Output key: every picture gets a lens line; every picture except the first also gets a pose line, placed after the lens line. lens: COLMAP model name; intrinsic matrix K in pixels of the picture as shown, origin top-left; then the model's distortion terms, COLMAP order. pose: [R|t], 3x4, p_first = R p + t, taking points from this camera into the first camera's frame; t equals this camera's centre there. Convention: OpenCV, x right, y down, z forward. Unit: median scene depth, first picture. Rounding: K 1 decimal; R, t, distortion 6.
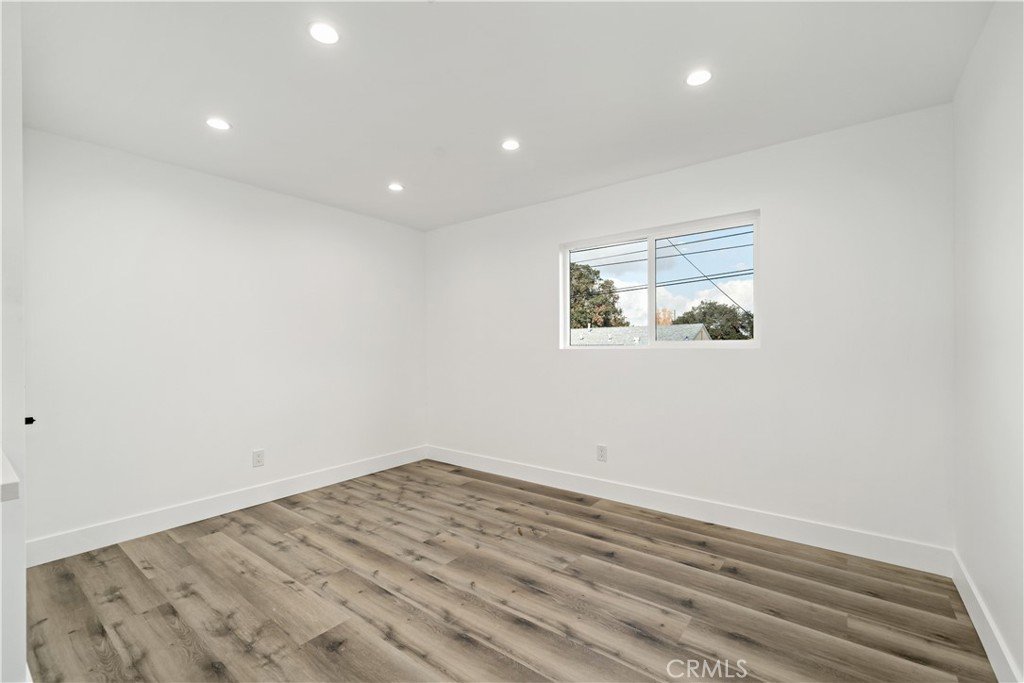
lens RADIAL K [[442.5, 0, 506.4], [0, 442.5, 339.3], [0, 0, 1]] dist [0.000007, 0.000024]
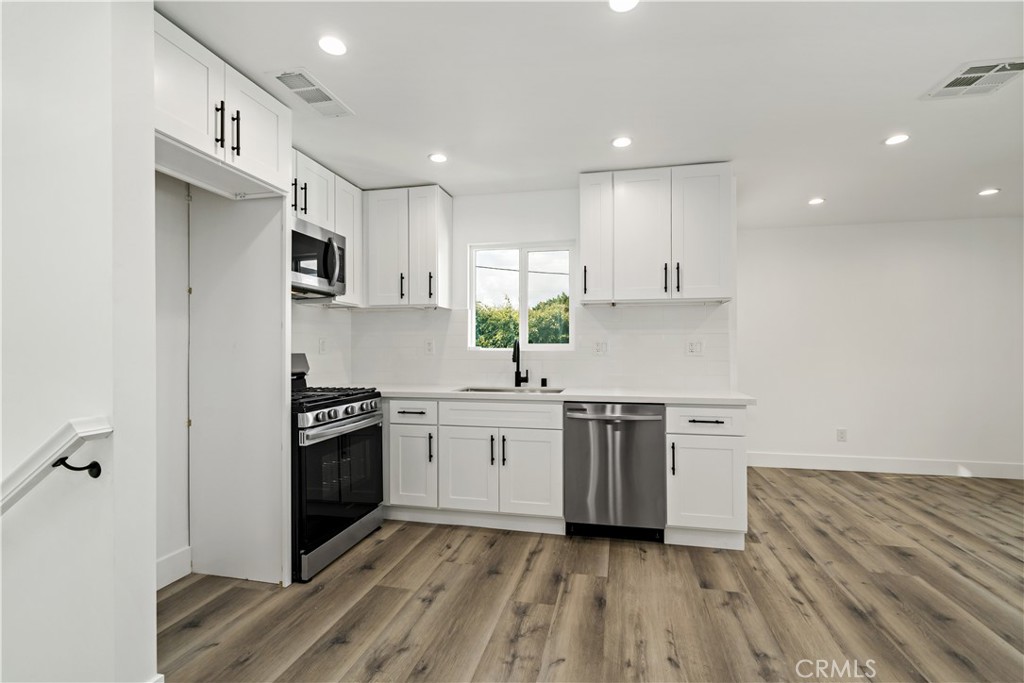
lens RADIAL K [[442.5, 0, 525.0], [0, 442.5, 346.8], [0, 0, 1]] dist [0.000007, 0.000024]
pose [[0.441200, 0.003727, -0.897401, 0.290031], [0.010429, 0.999903, 0.009281, -0.015869], [0.897348, -0.013454, 0.441118, -0.602431]]
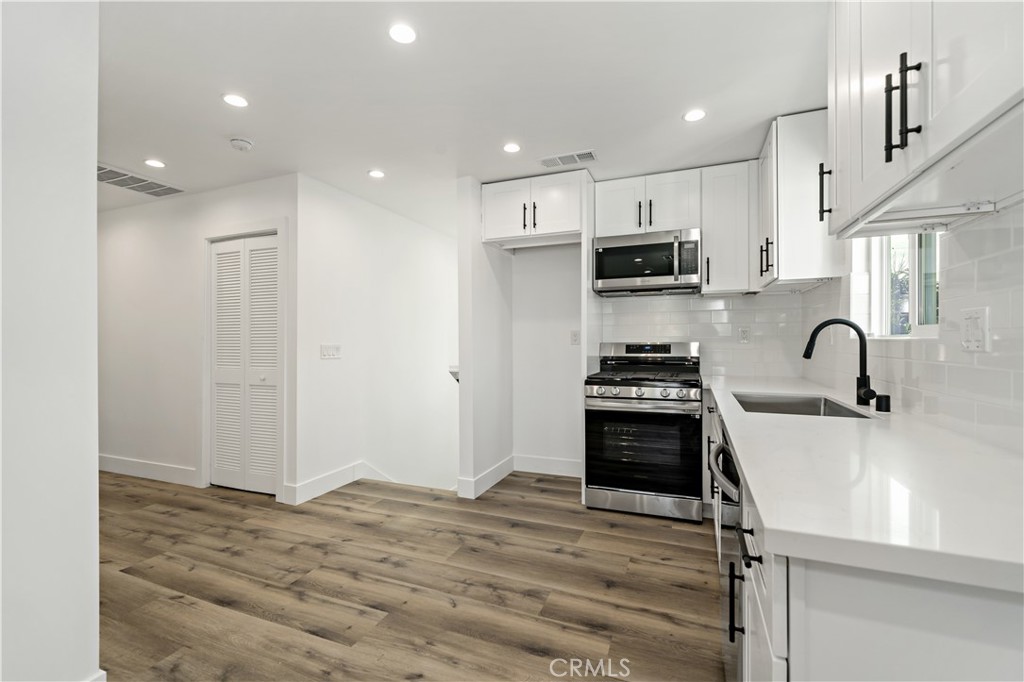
lens RADIAL K [[442.5, 0, 519.8], [0, 442.5, 341.4], [0, 0, 1]] dist [0.000007, 0.000024]
pose [[-0.956302, 0.012512, -0.292114, -0.225764], [0.016835, 0.999783, -0.012289, 0.014230], [0.291897, -0.016670, -0.956305, 0.651191]]
